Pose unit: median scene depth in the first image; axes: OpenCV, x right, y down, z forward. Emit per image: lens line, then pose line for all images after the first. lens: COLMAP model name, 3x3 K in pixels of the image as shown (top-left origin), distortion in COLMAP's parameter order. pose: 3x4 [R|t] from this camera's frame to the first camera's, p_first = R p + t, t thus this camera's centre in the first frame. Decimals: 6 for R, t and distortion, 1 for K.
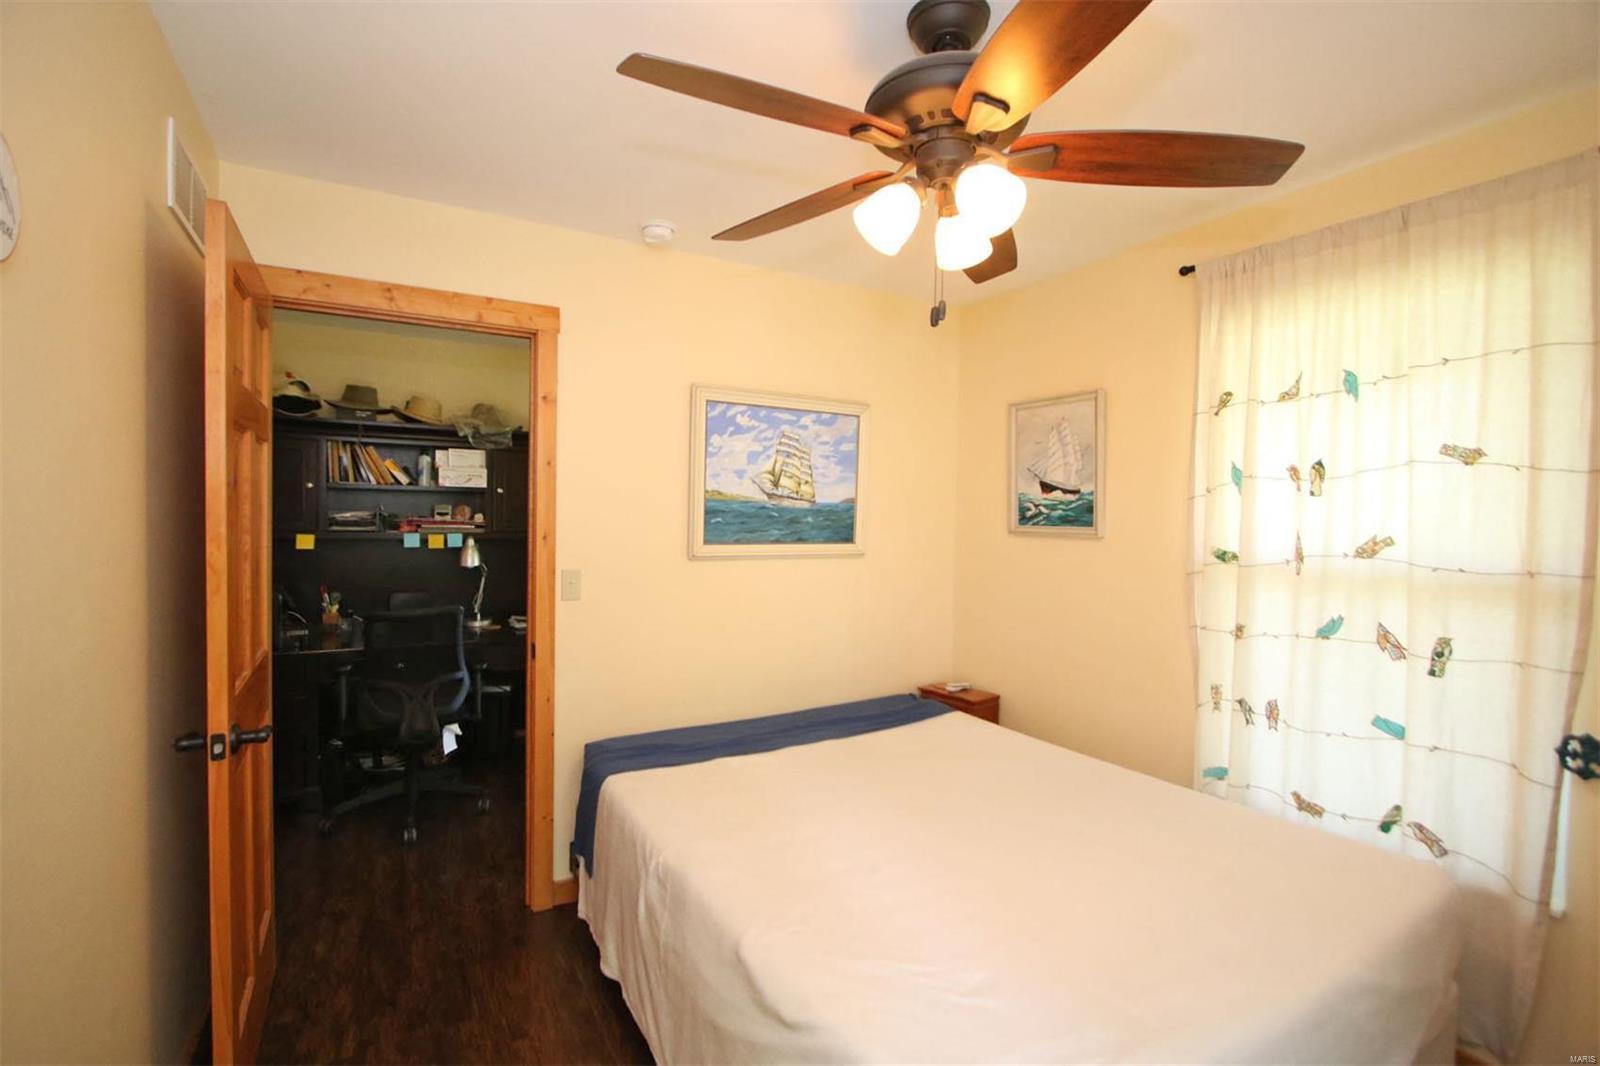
lens RADIAL K [[735.7, 0, 795.2], [0, 735.7, 533.2], [0, 0, 1]] dist [-0.001509, -0.000302]
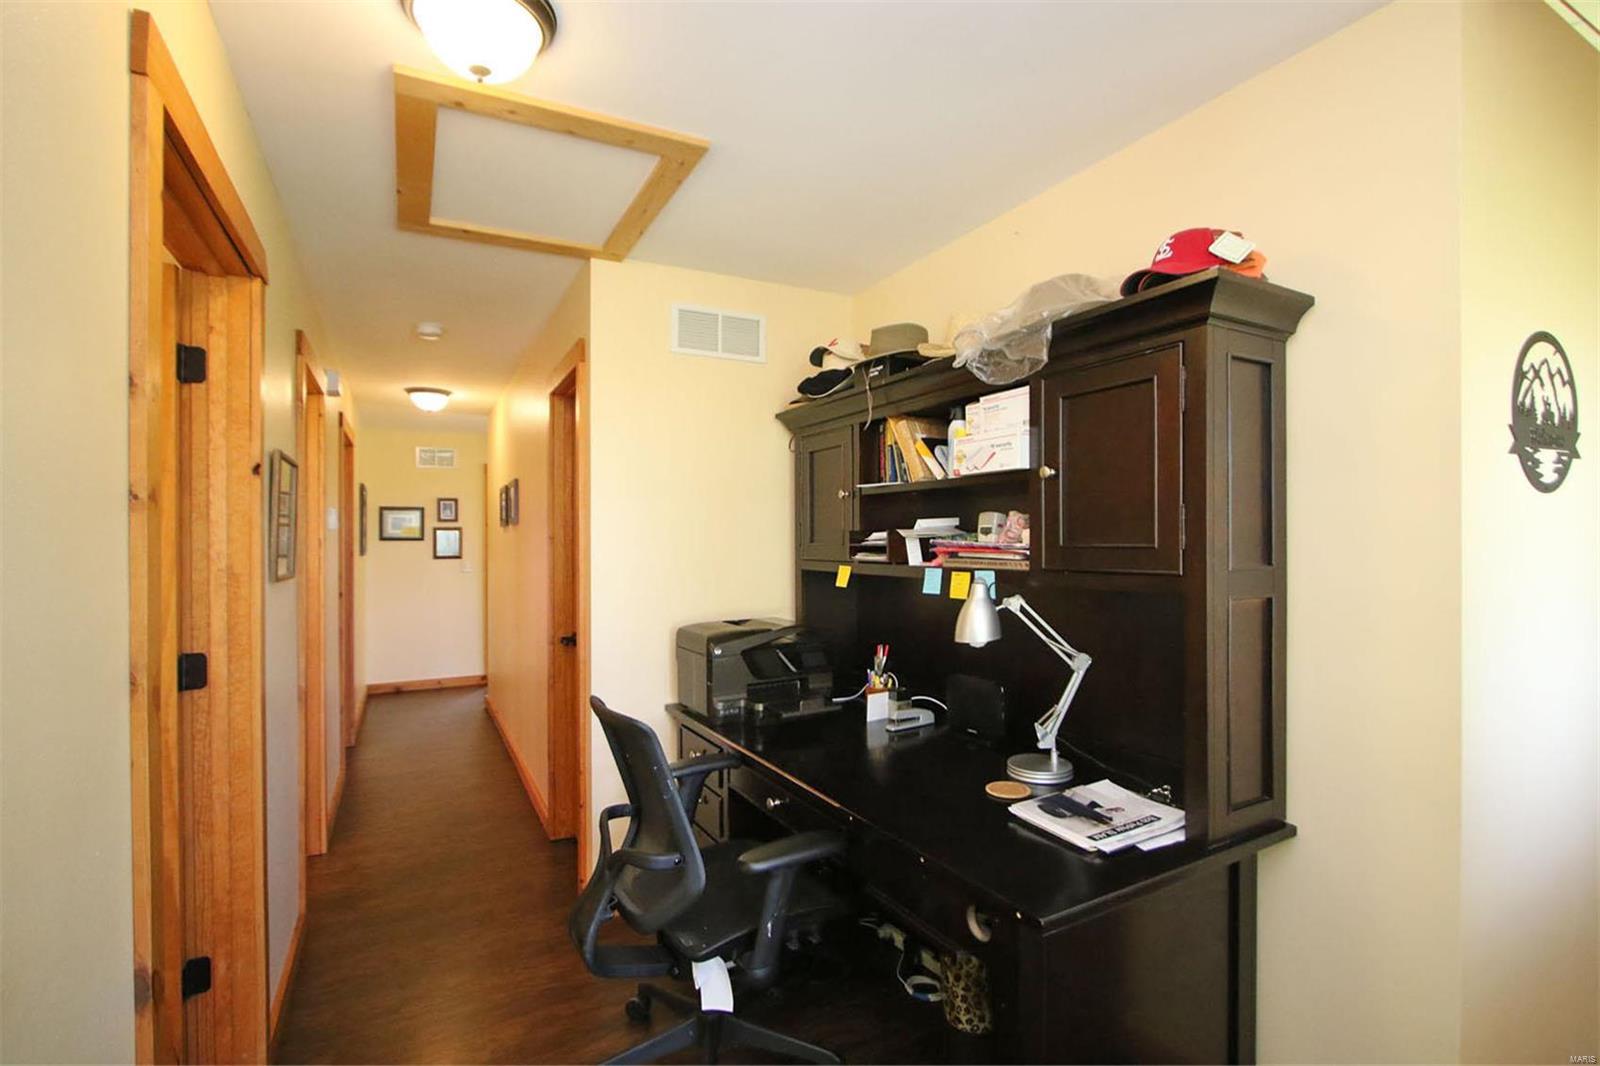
lens RADIAL K [[735.7, 0, 795.2], [0, 735.7, 533.2], [0, 0, 1]] dist [-0.001509, -0.000302]
pose [[-0.035262, -0.018956, -0.999198, 0.039792], [-0.010966, 0.999767, -0.018580, -0.022084], [0.999318, 0.010302, -0.035461, 1.382863]]
